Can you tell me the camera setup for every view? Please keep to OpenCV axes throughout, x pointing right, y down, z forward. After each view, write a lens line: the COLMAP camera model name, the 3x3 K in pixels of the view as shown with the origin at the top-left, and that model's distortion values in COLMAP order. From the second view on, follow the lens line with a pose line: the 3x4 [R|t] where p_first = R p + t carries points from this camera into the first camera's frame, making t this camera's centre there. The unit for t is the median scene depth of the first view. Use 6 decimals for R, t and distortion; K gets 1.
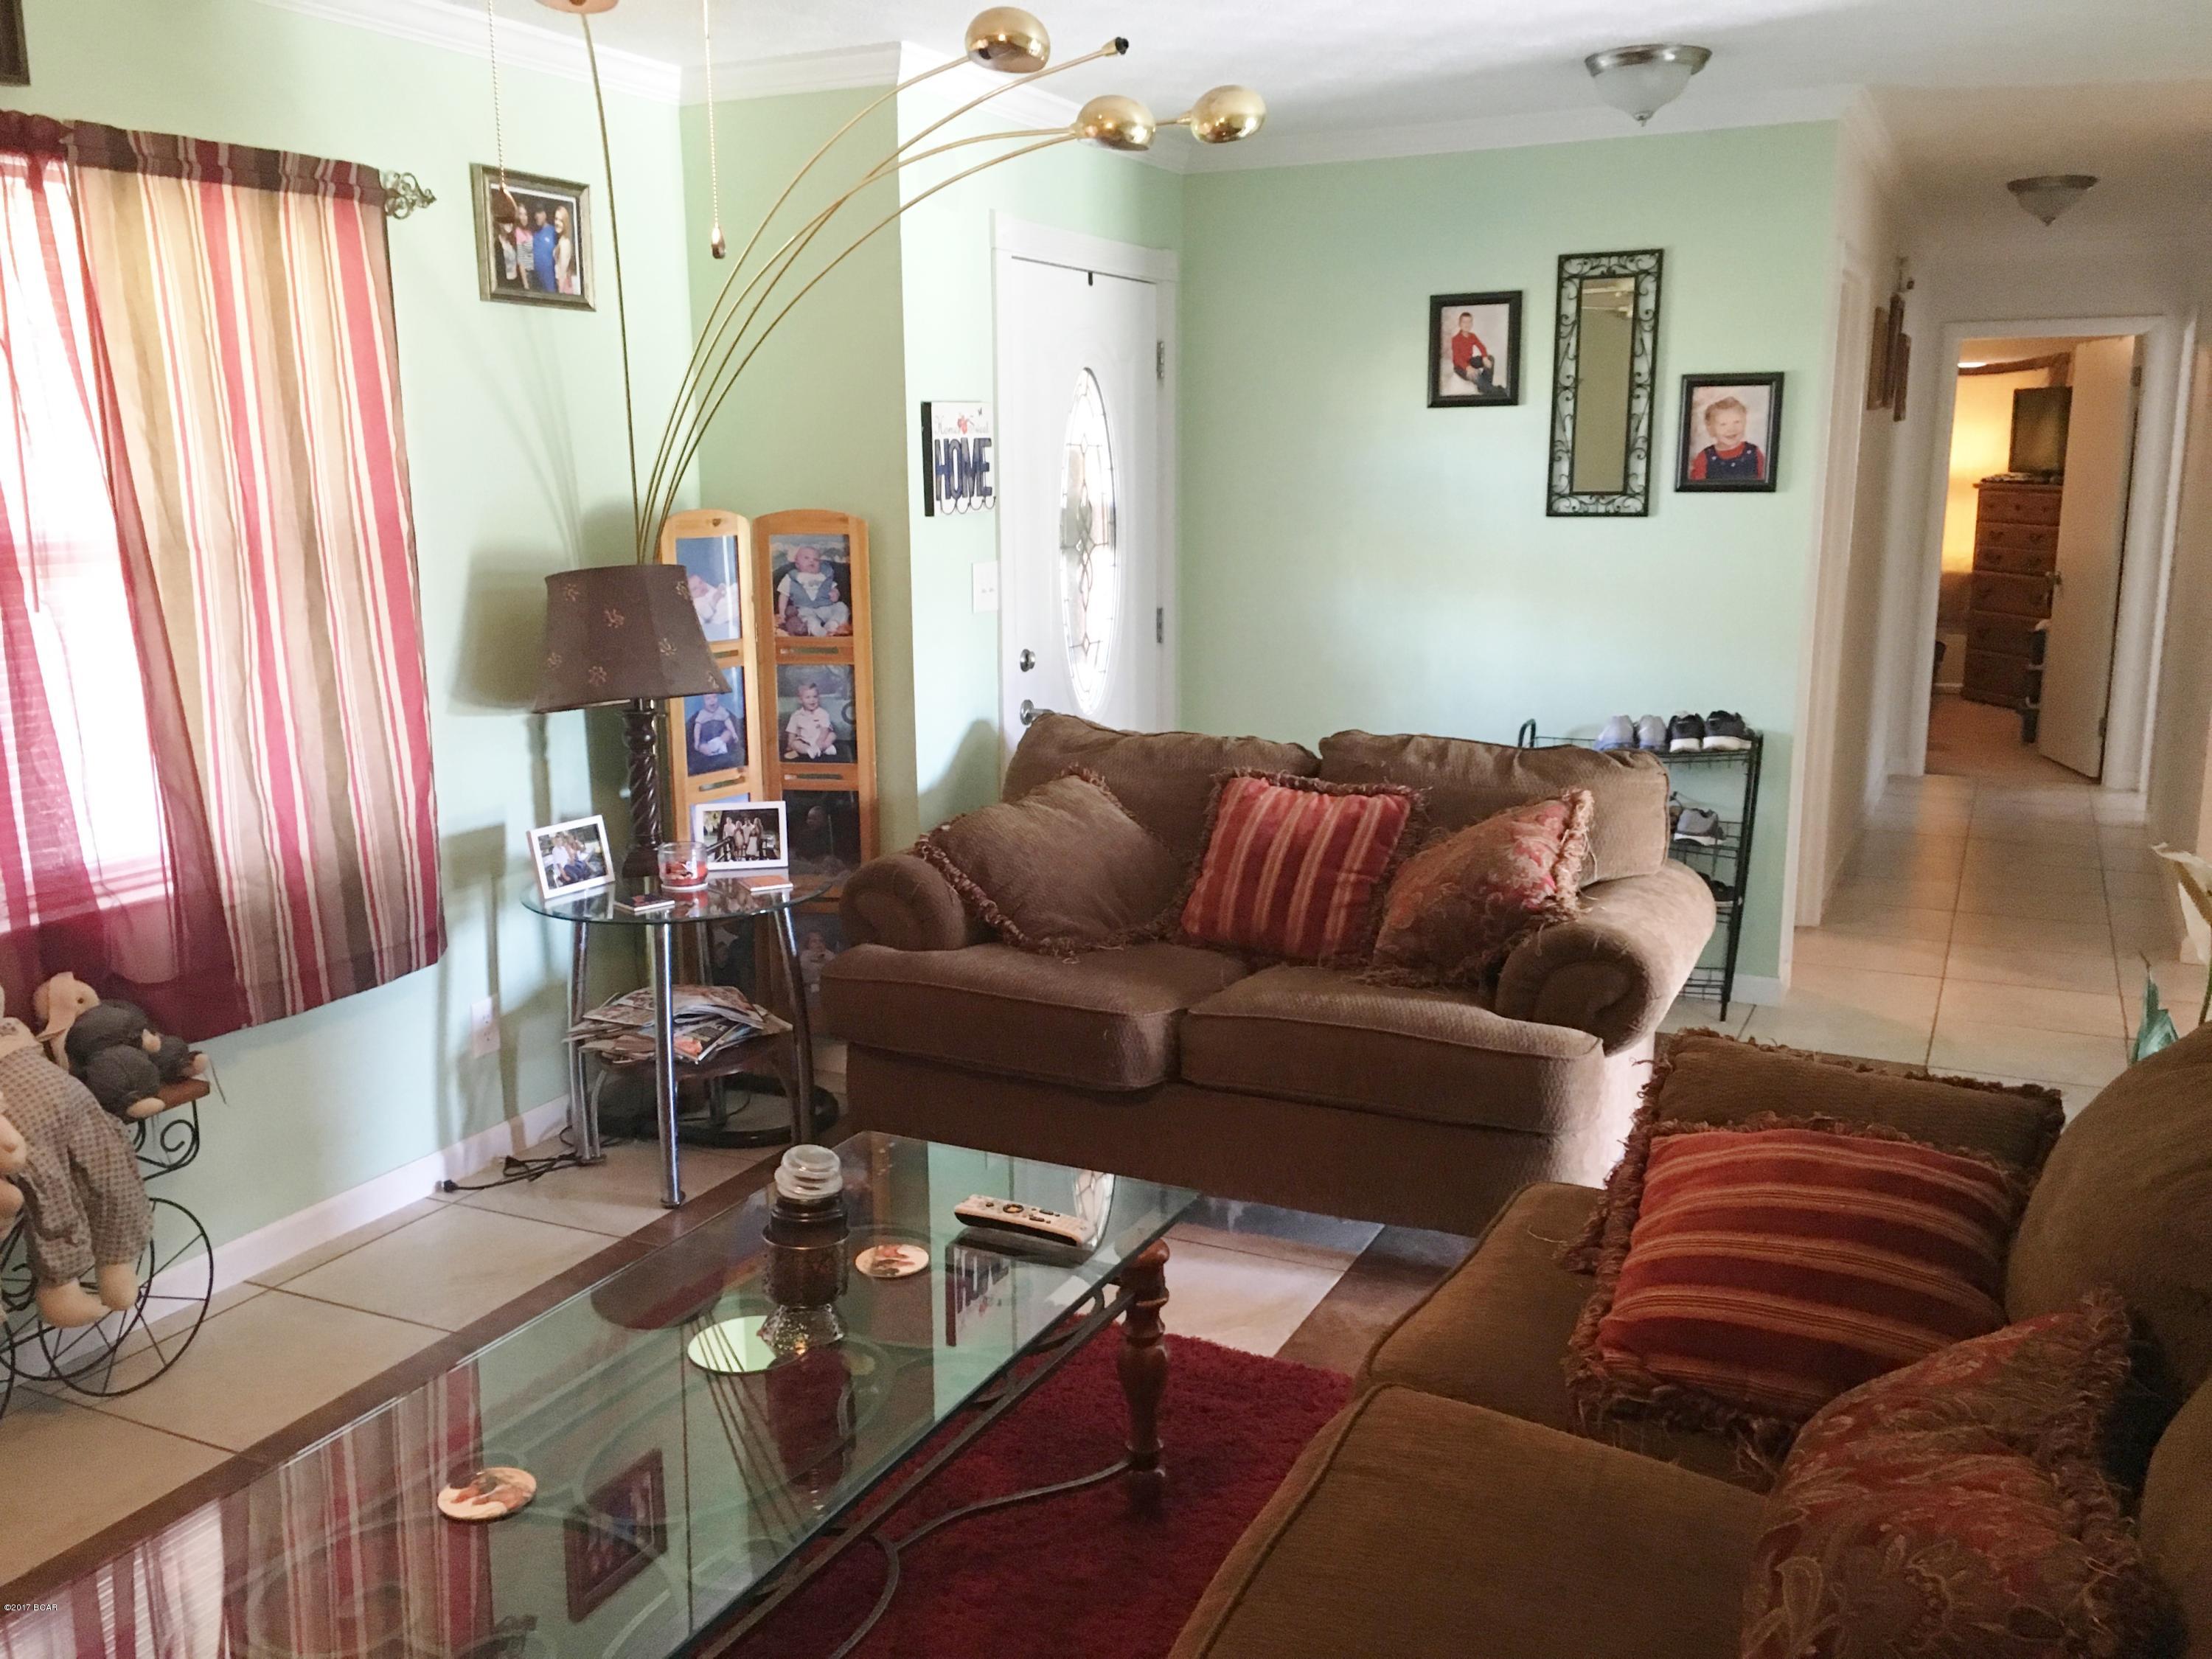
lens RADIAL K [[1876.4, 0, 1099.2], [0, 1876.4, 828.5], [0, 0, 1]] dist [0.077108, -0.104197]
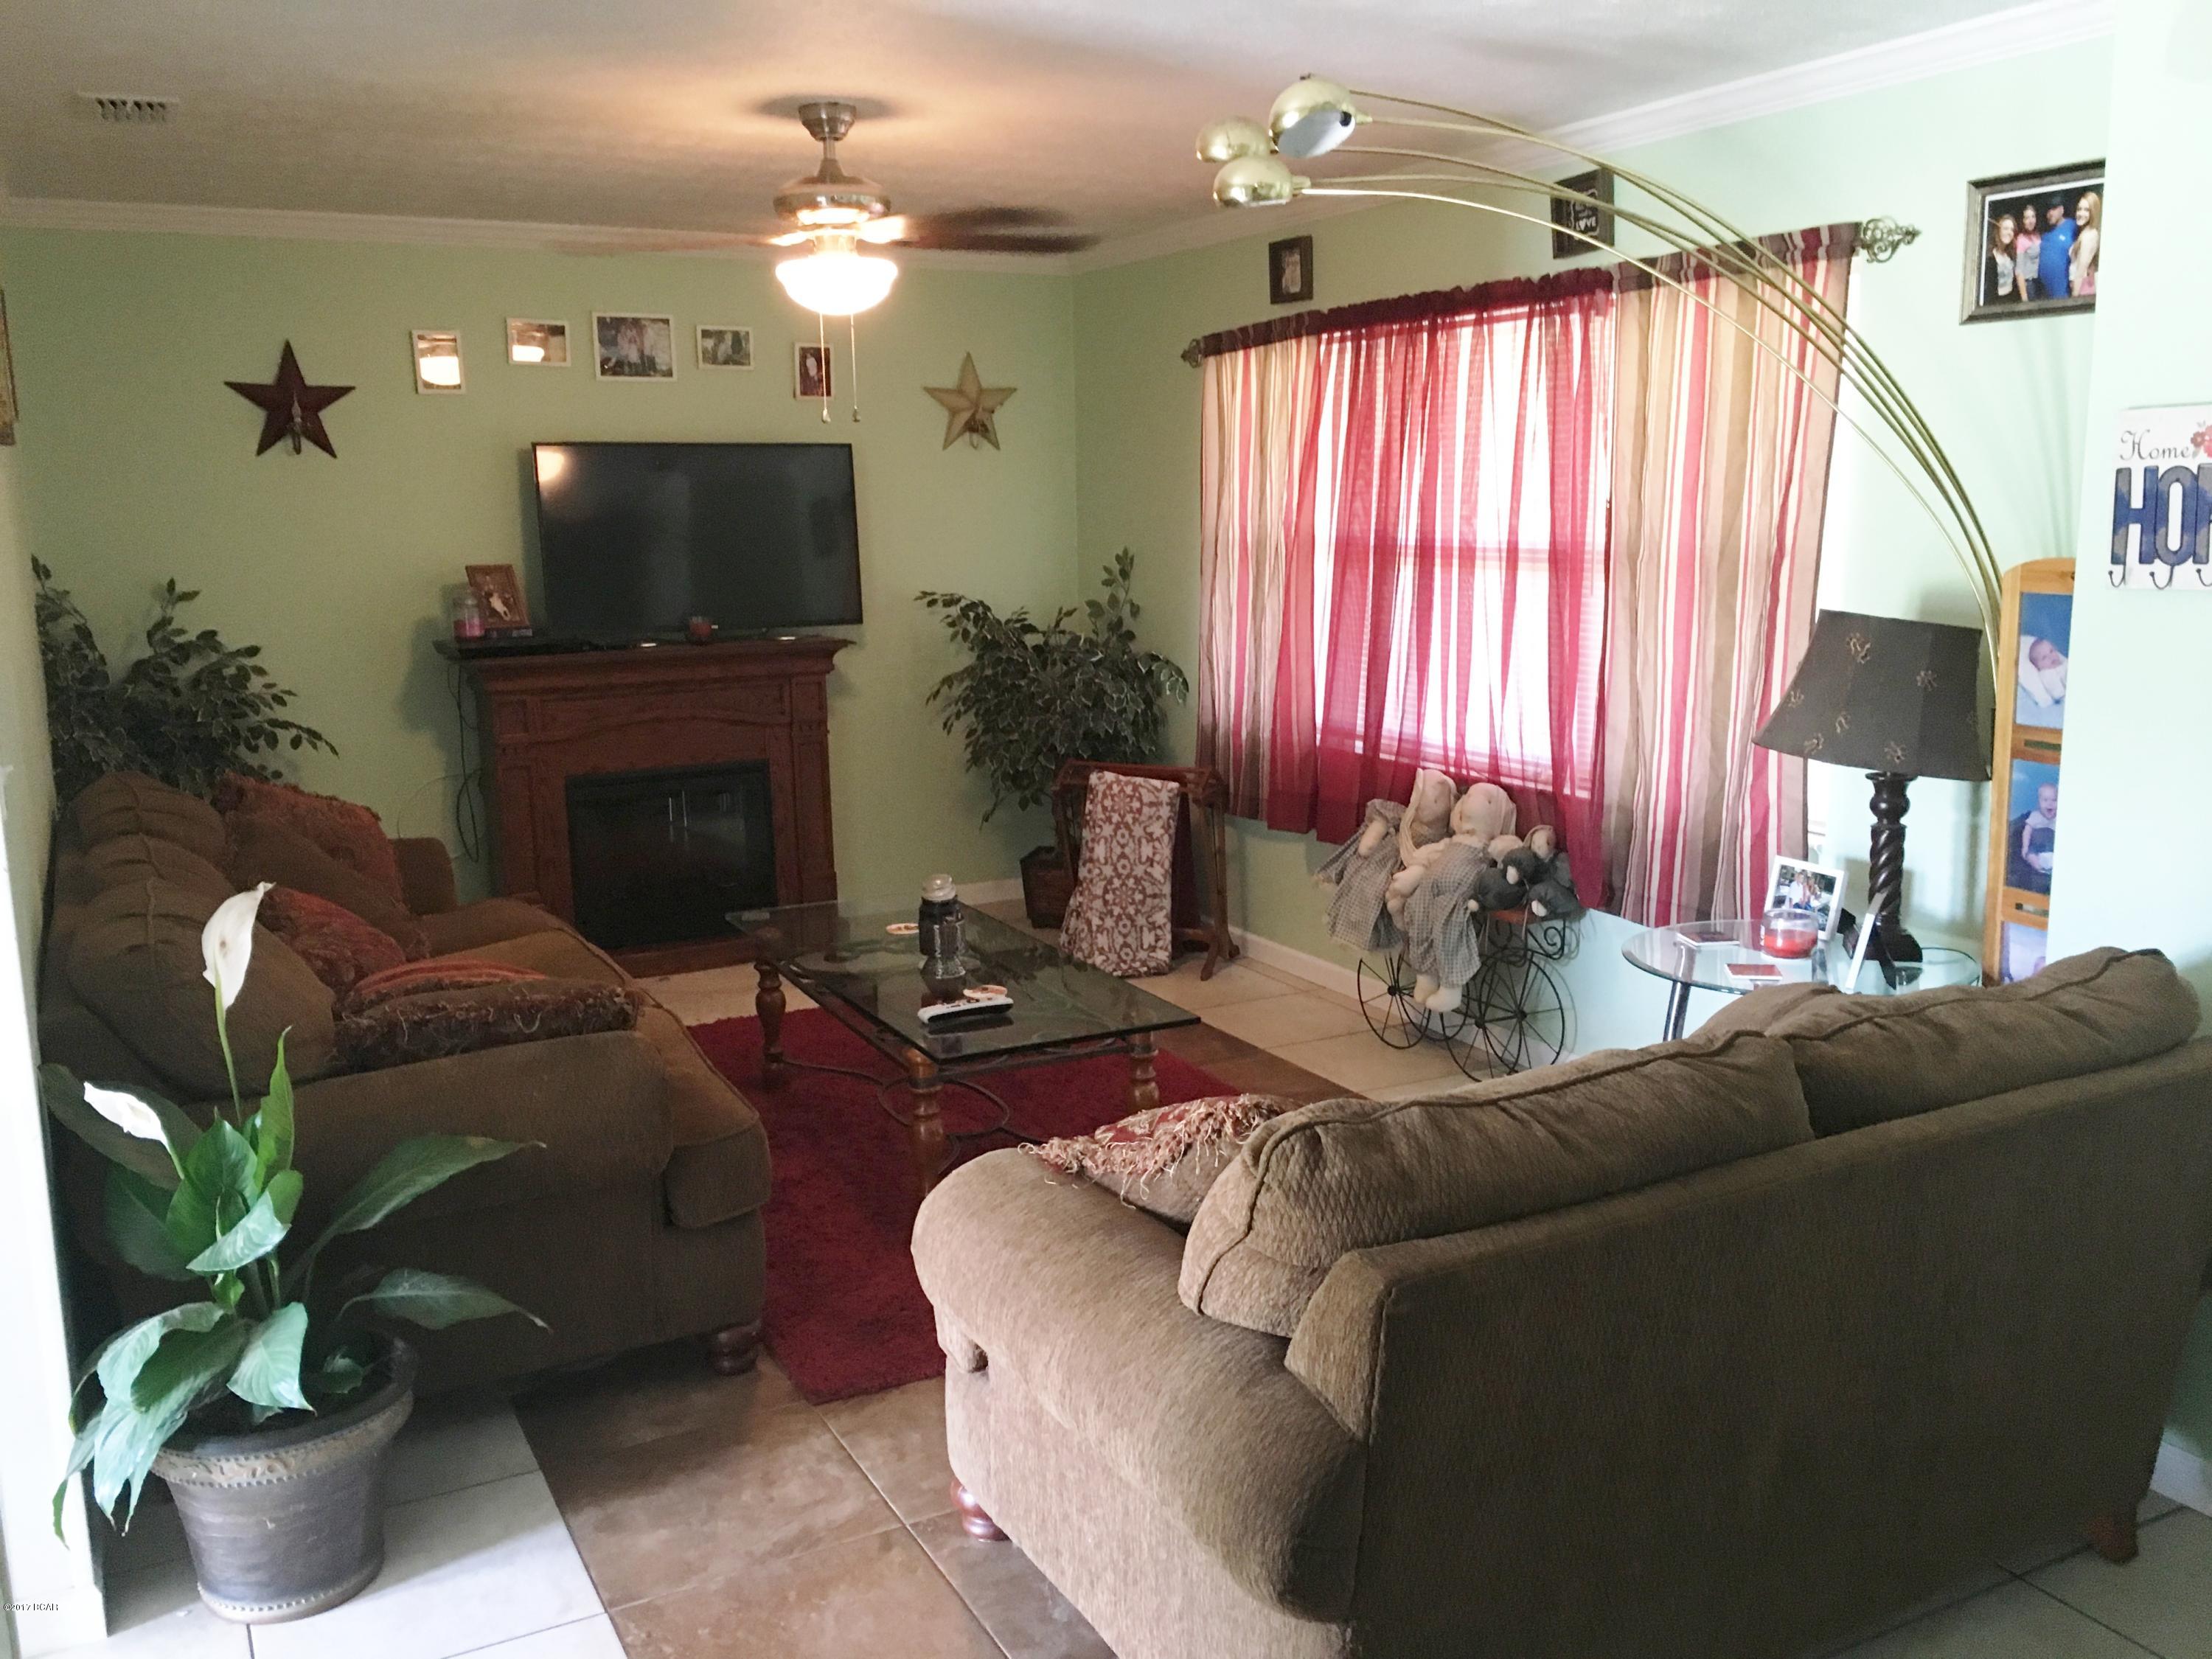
lens RADIAL K [[1855.6, 0, 1113.6], [0, 1855.6, 835.7], [0, 0, 1]] dist [0.075066, -0.092603]
pose [[-0.577938, 0.166229, -0.798972, 0.601340], [-0.140066, 0.944303, 0.297782, -0.218852], [0.803971, 0.284008, -0.522466, 1.035882]]
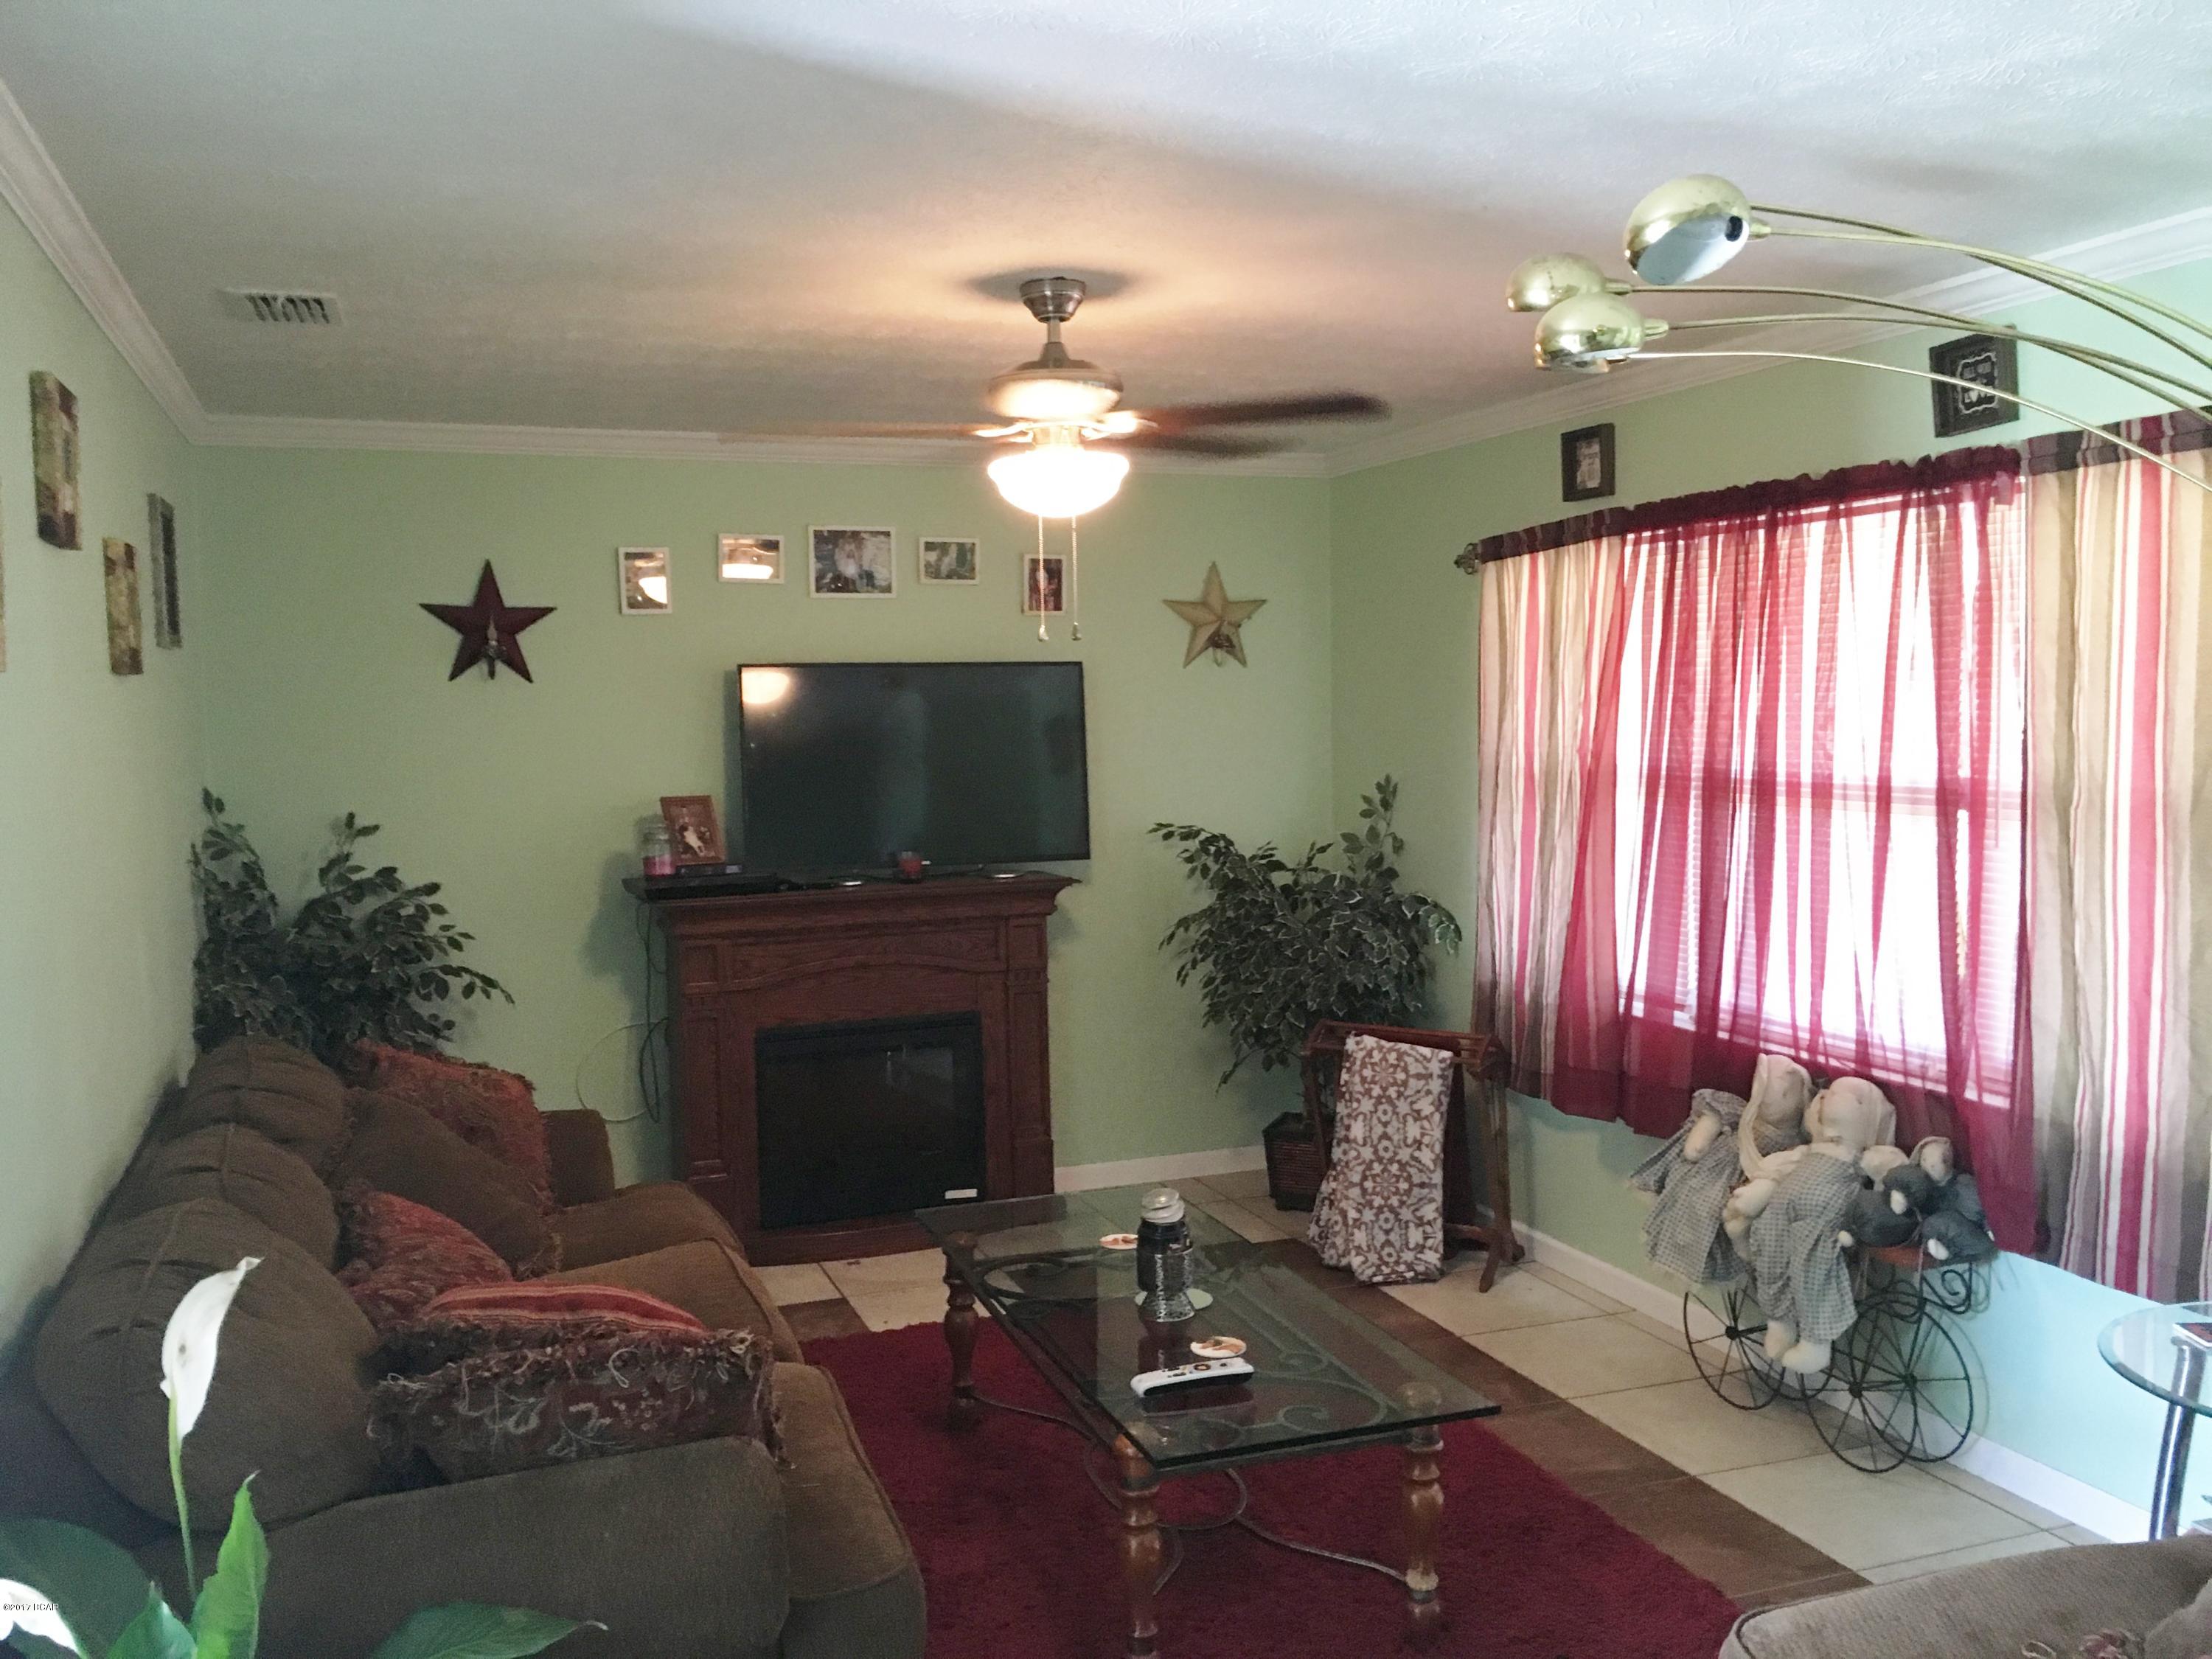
lens RADIAL K [[1876.4, 0, 1099.2], [0, 1876.4, 828.5], [0, 0, 1]] dist [0.077108, -0.104197]
pose [[-0.684693, 0.068288, -0.725625, 0.473823], [-0.120388, 0.971328, 0.205009, -0.205455], [0.718820, 0.227725, -0.656841, 0.934738]]
